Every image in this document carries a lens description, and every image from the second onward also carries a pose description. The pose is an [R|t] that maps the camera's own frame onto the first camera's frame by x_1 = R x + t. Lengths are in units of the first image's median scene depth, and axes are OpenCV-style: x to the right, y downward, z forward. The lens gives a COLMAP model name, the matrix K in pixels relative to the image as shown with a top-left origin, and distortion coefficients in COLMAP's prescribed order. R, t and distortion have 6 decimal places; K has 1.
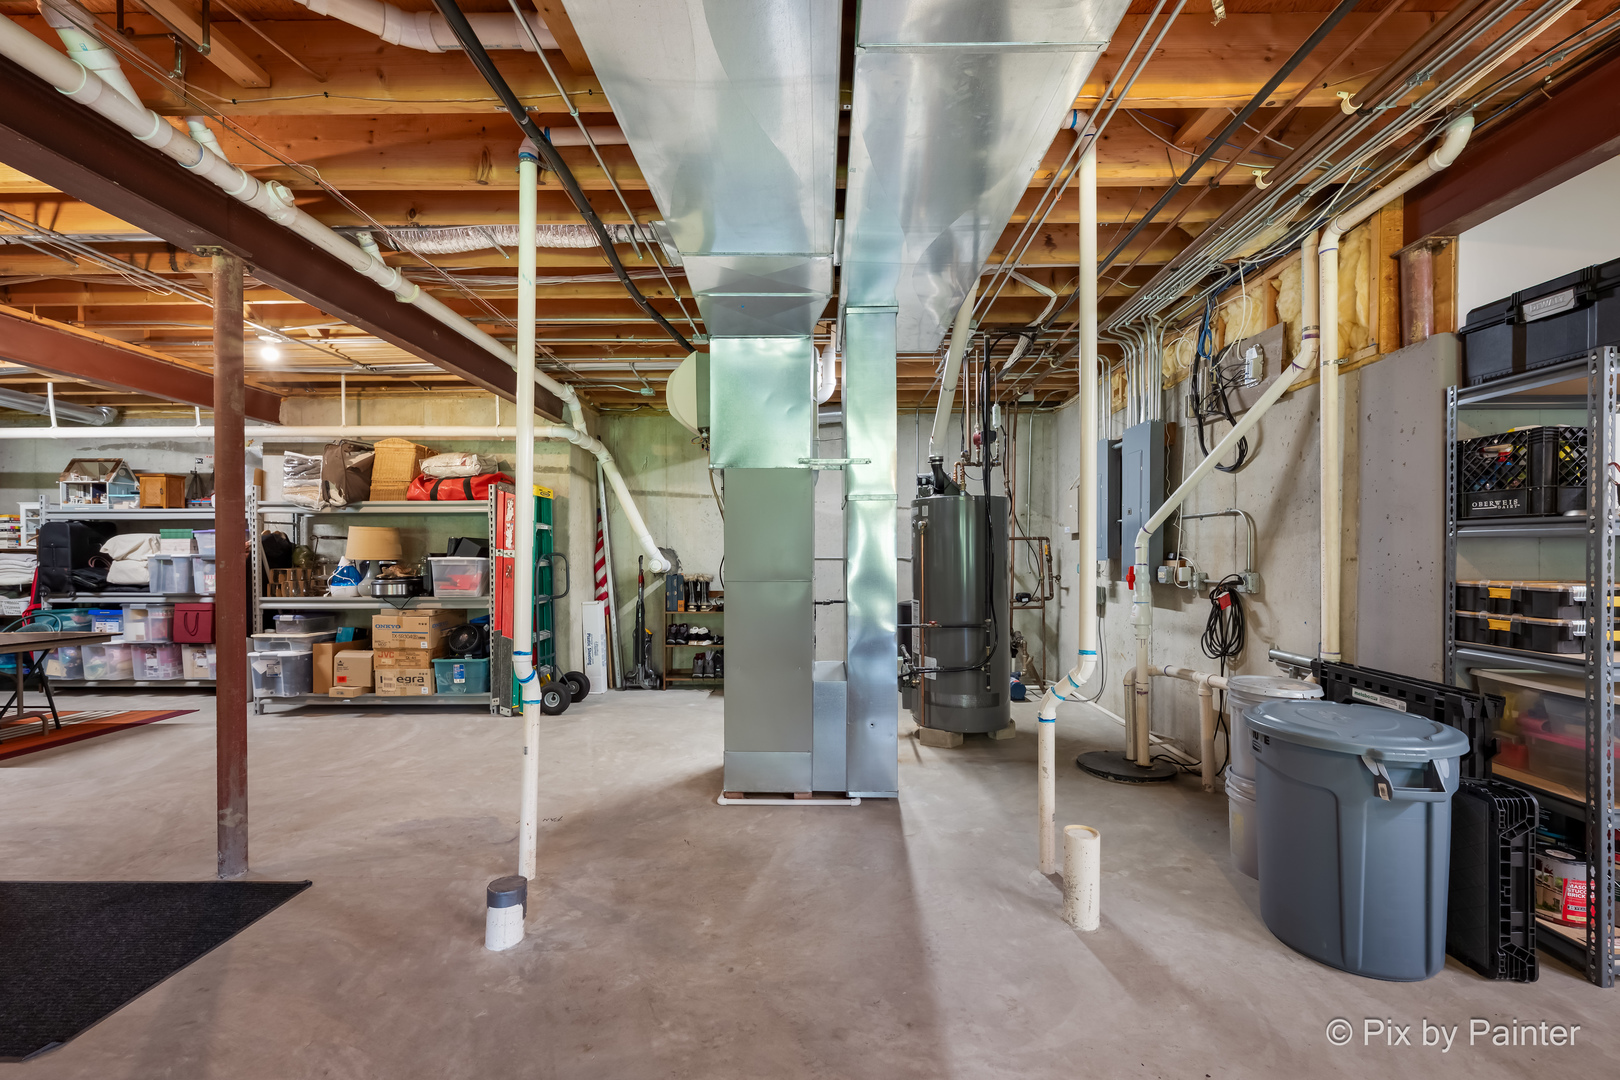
lens RADIAL K [[652.8, 0, 814.5], [0, 652.8, 559.8], [0, 0, 1]] dist [-0.000262, -0.000087]
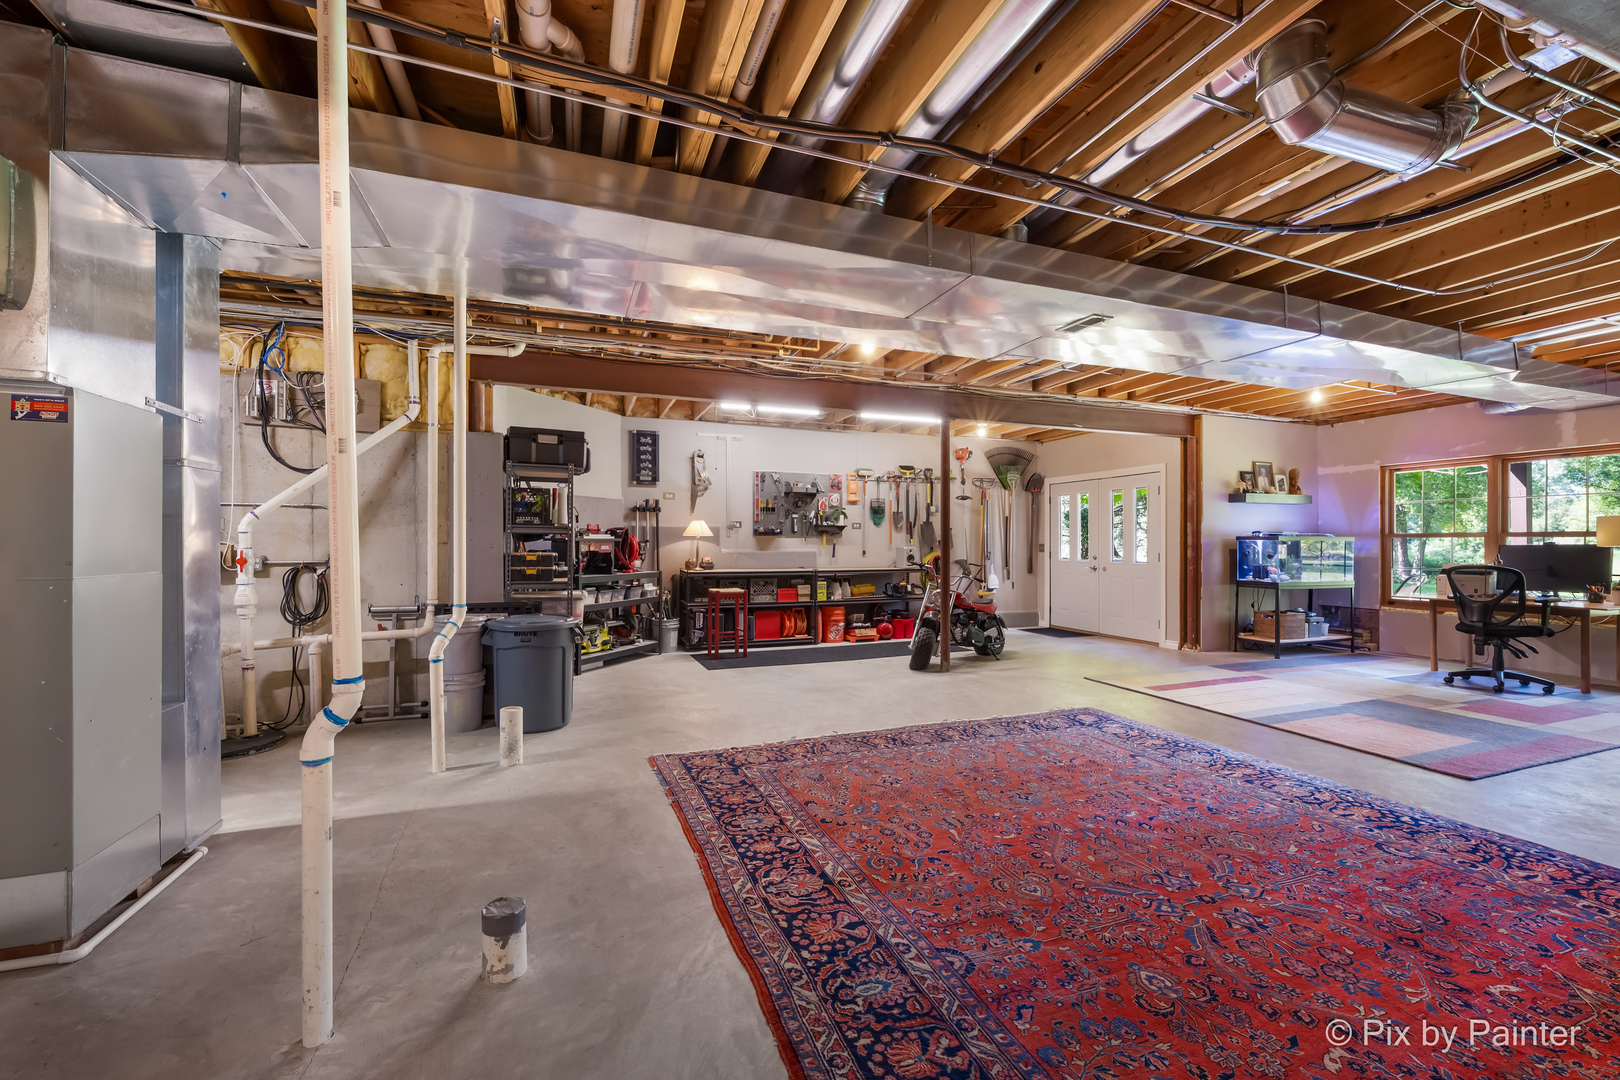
lens RADIAL K [[655.8, 0, 810.0], [0, 655.8, 540.0], [0, 0, 1]] dist [-0.000016, 0.000040]
pose [[-0.361852, 0.006956, 0.932210, -1.327585], [0.004362, 0.999974, -0.005768, 0.005606], [-0.932225, 0.001979, -0.361873, 0.853098]]
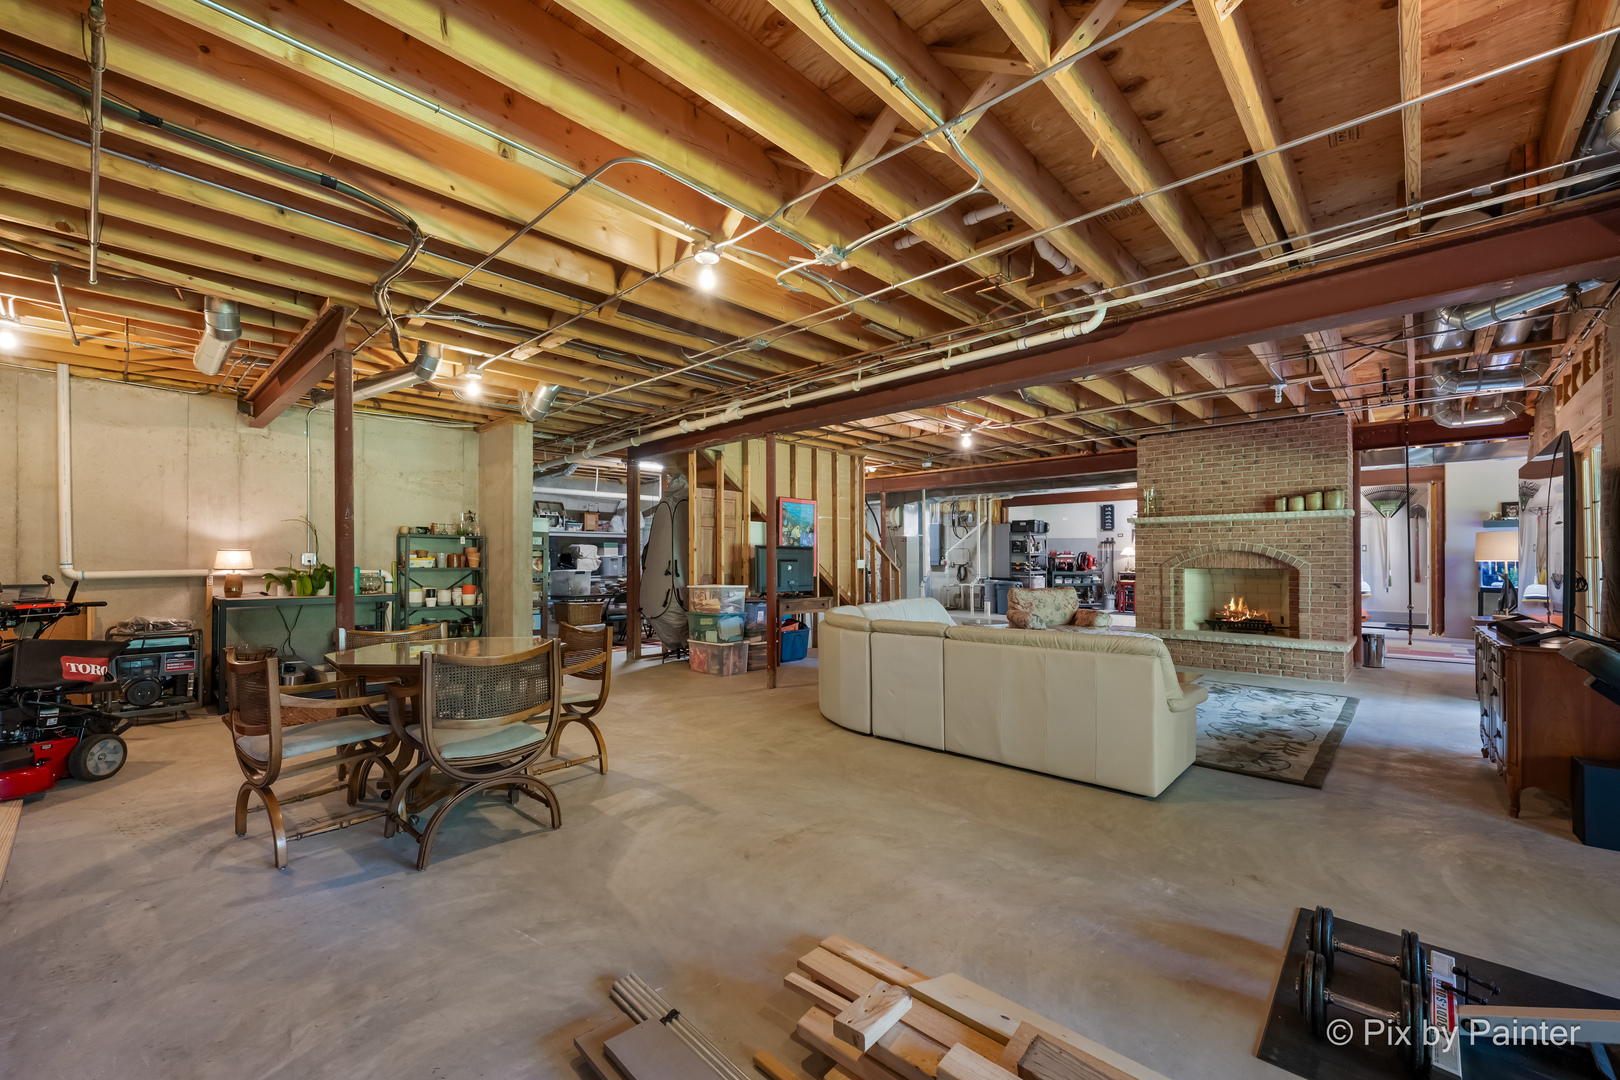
lens RADIAL K [[655.8, 0, 810.0], [0, 655.8, 540.0], [0, 0, 1]] dist [-0.000016, 0.000040]
pose [[0.669284, 0.023323, 0.742641, -5.169250], [0.002073, 0.999445, -0.033257, 0.024641], [-0.743004, 0.023798, 0.668864, -1.872169]]
